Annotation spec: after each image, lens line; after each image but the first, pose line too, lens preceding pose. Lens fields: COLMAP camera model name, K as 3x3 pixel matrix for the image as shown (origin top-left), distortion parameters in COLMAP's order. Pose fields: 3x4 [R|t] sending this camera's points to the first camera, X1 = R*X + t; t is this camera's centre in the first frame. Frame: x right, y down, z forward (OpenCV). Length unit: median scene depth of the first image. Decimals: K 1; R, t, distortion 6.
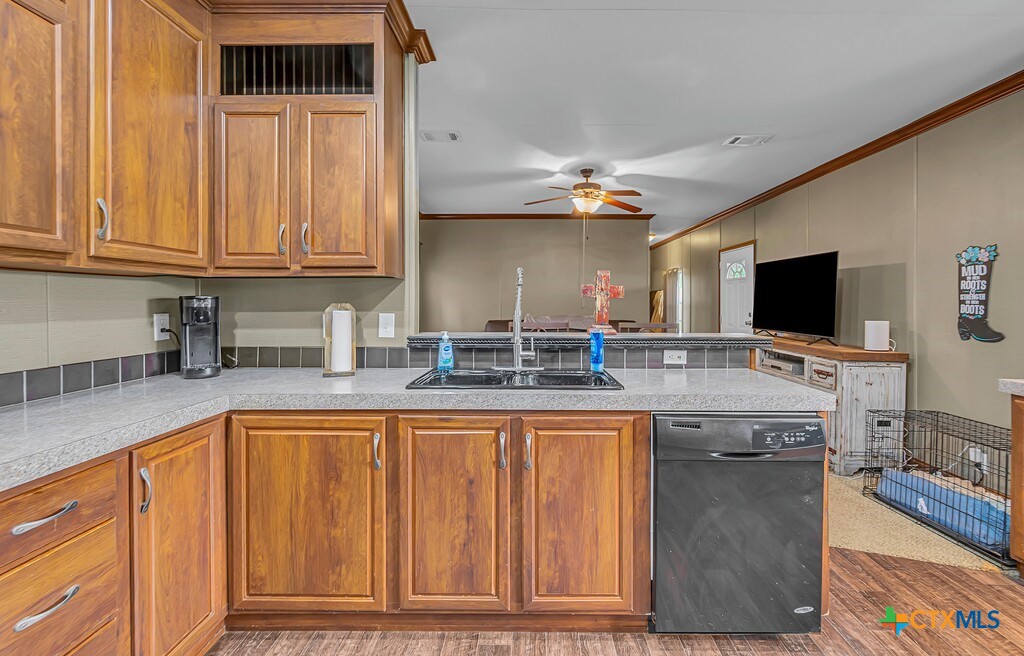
lens RADIAL K [[419.5, 0, 529.5], [0, 419.5, 305.6], [0, 0, 1]] dist [-0.000710, -0.000735]
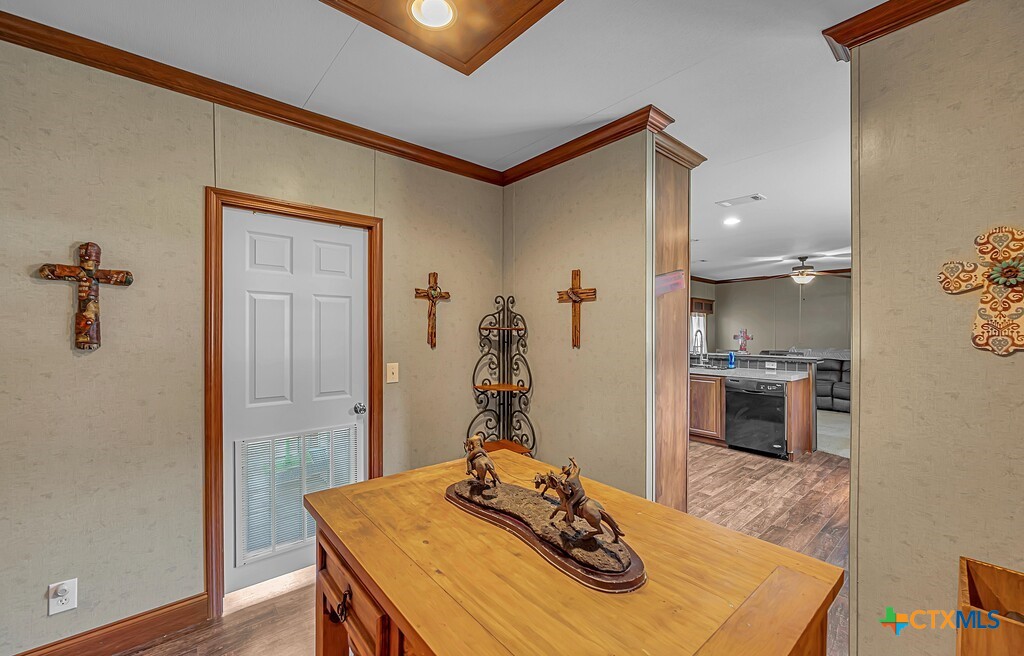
lens RADIAL K [[419.5, 0, 507.5], [0, 419.5, 335.1], [0, 0, 1]] dist [-0.000710, -0.000735]
pose [[0.657312, 0.001214, -0.753618, 1.604073], [-0.004534, 0.999987, -0.002343, -0.050925], [0.753605, 0.004957, 0.657309, -2.368941]]
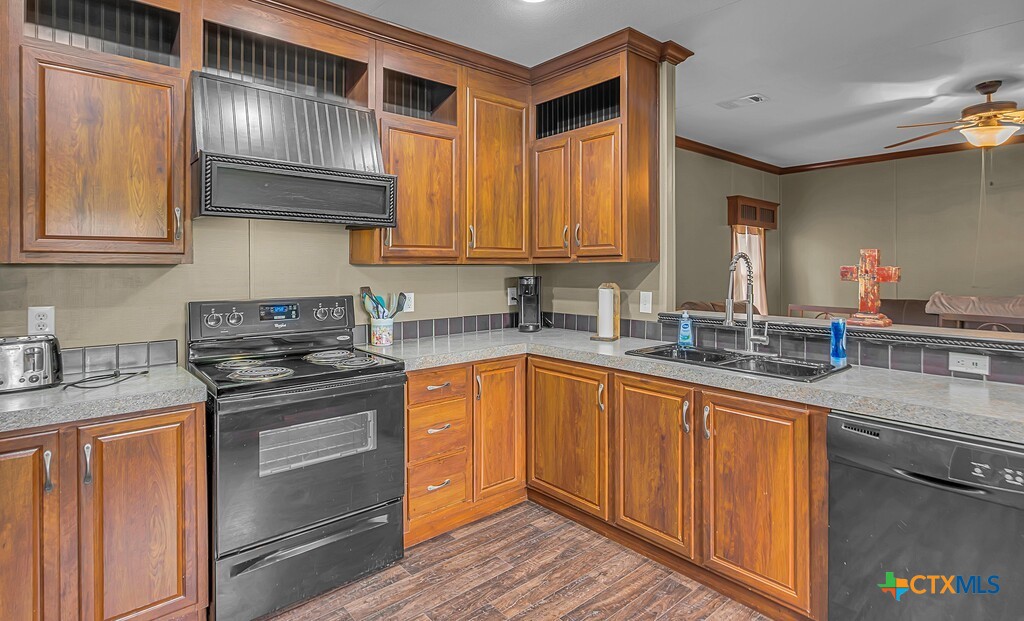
lens RADIAL K [[524.7, 0, 533.1], [0, 524.7, 267.7], [0, 0, 1]] dist [0.003368, 0.000798]
pose [[0.678450, 0.000353, -0.734647, 0.699945], [-0.004595, 0.999982, -0.003763, -0.056408], [0.734632, 0.005928, 0.678439, -0.287586]]
